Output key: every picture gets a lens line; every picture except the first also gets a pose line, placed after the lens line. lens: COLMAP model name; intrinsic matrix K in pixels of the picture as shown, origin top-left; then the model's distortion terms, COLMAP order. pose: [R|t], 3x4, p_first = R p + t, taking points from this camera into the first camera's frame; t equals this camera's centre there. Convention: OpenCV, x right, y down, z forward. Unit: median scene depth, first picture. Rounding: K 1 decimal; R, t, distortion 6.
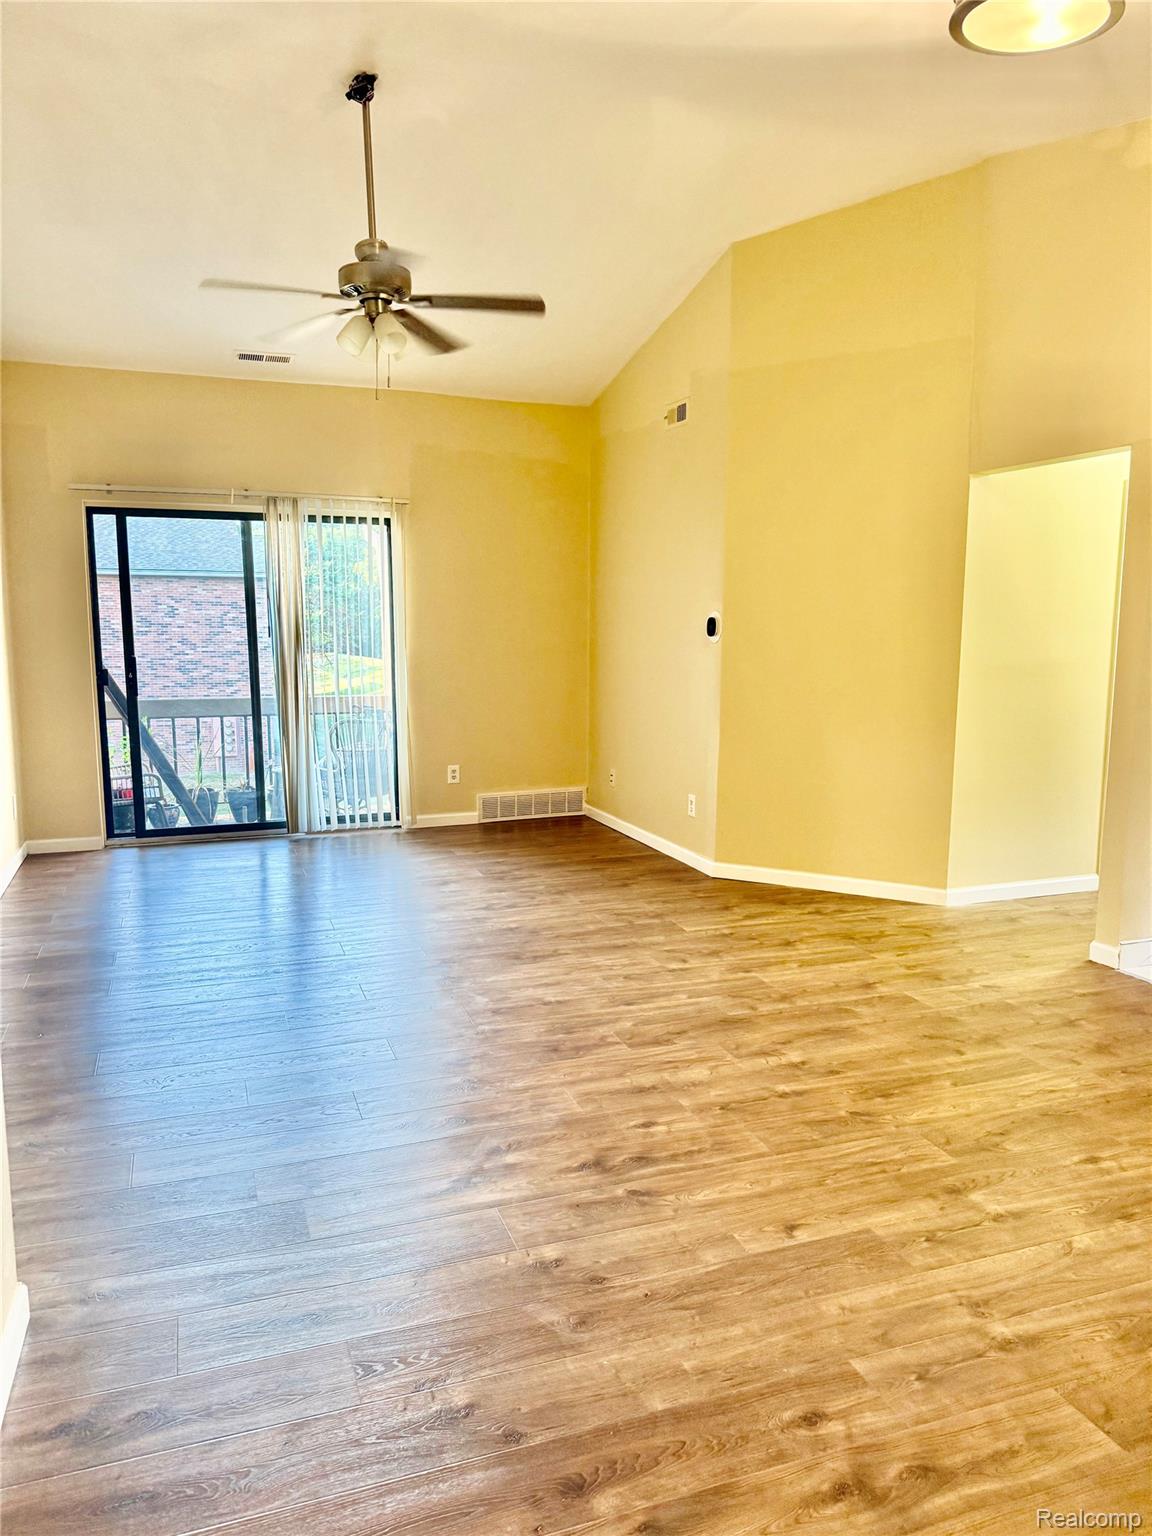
lens RADIAL K [[1065.2, 0, 576.0], [0, 1065.2, 768.0], [0, 0, 1]] dist [0.153288, -0.269649]
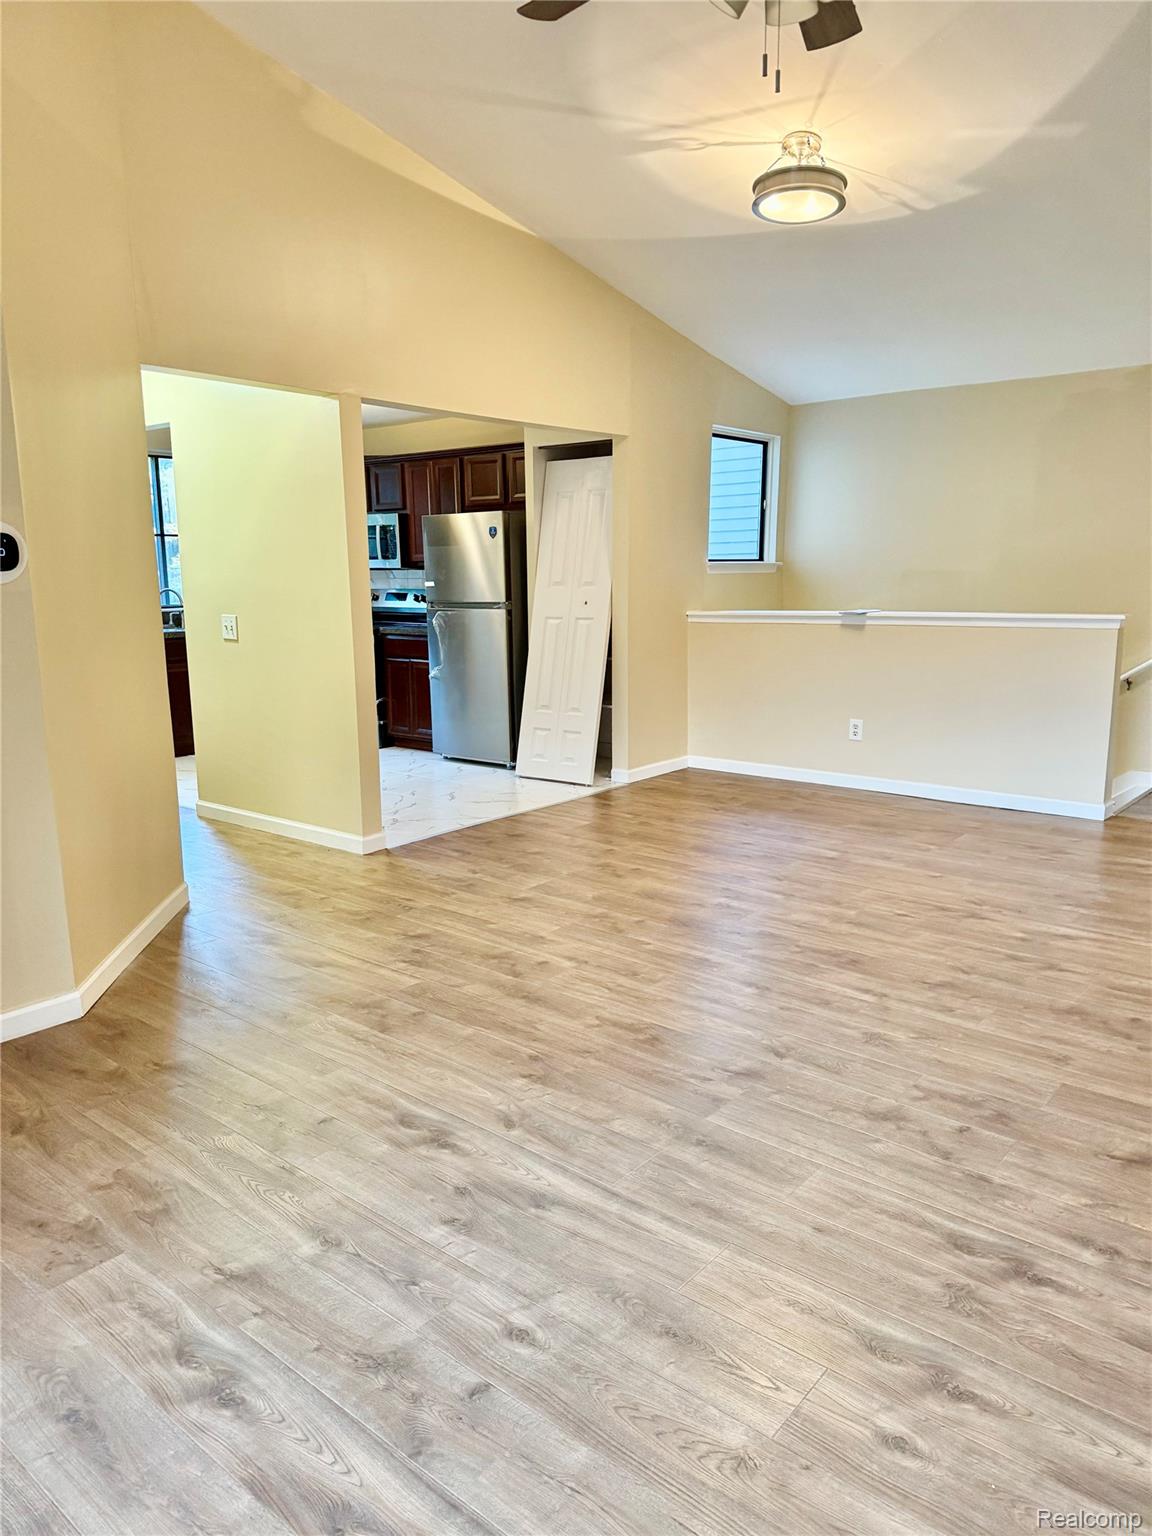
lens RADIAL K [[1065.2, 0, 576.0], [0, 1065.2, 768.0], [0, 0, 1]] dist [0.153288, -0.269649]
pose [[-0.507612, -0.153868, 0.847735, -0.534550], [0.122331, 0.961085, 0.247692, -0.149009], [-0.852857, 0.229436, -0.469035, 1.220583]]
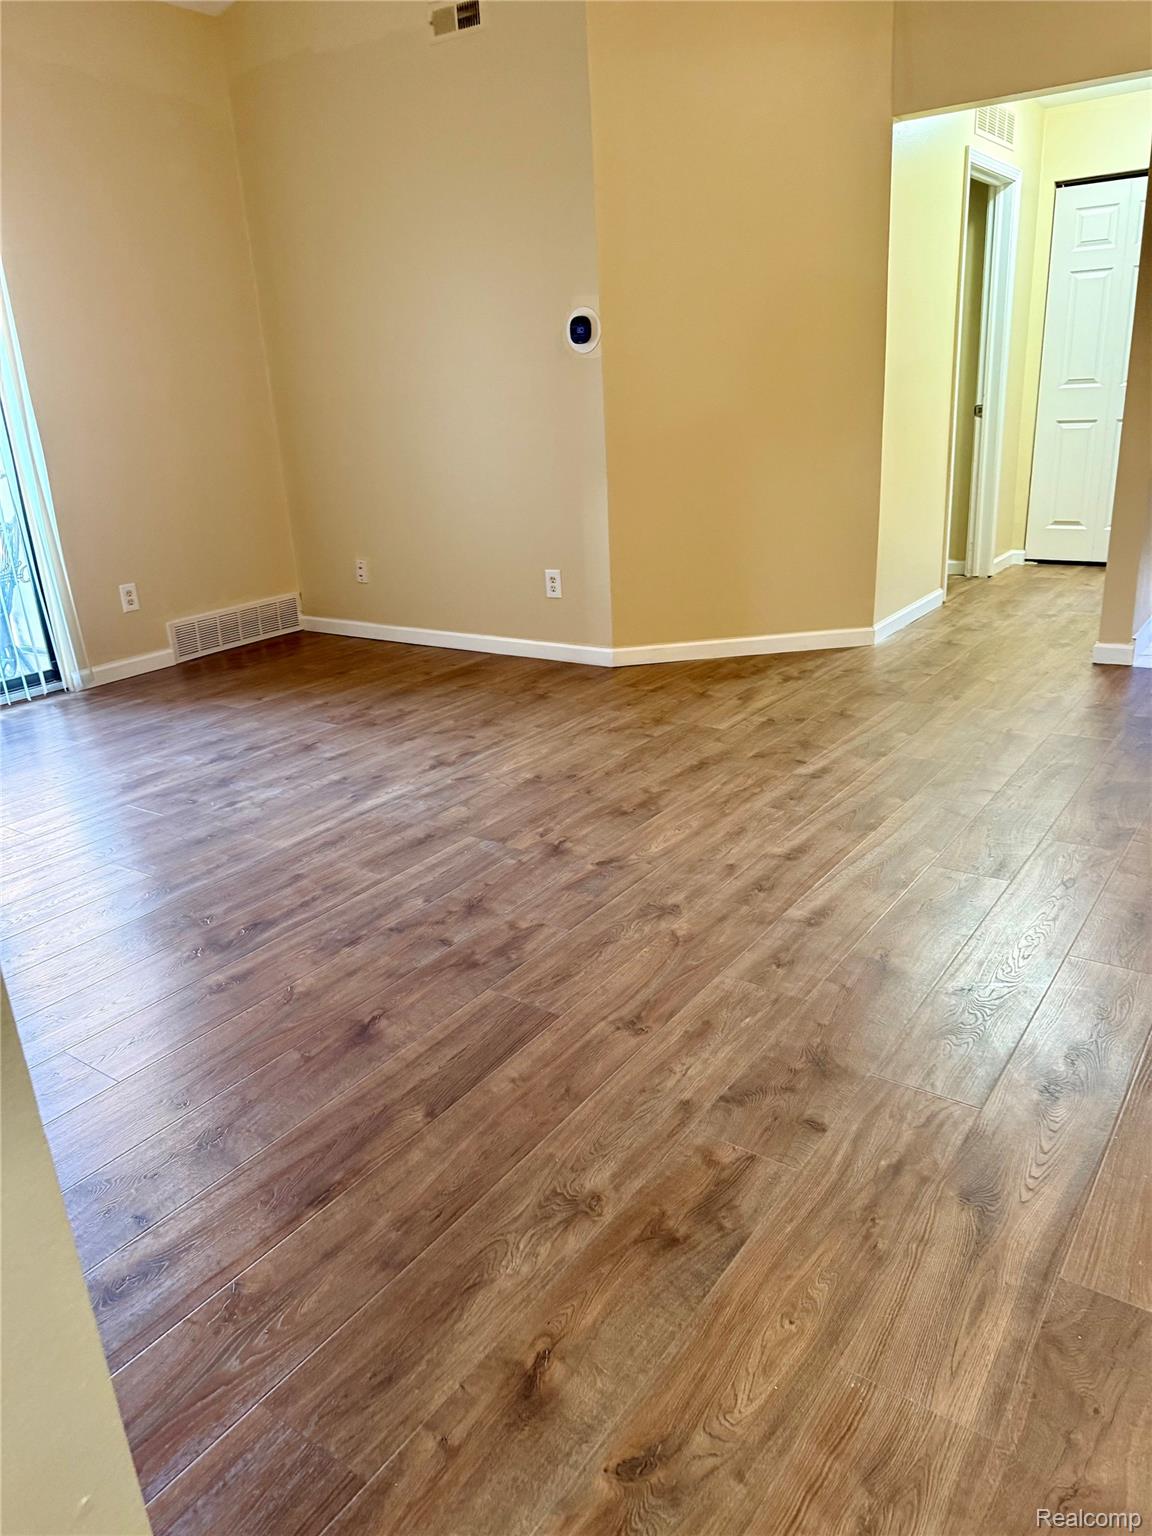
lens RADIAL K [[1065.2, 0, 576.0], [0, 1065.2, 768.0], [0, 0, 1]] dist [0.153288, -0.269649]
pose [[0.817302, -0.231433, 0.527689, -0.403863], [0.130910, 0.966426, 0.221096, -0.006748], [-0.561141, -0.111622, 0.820159, 0.420514]]
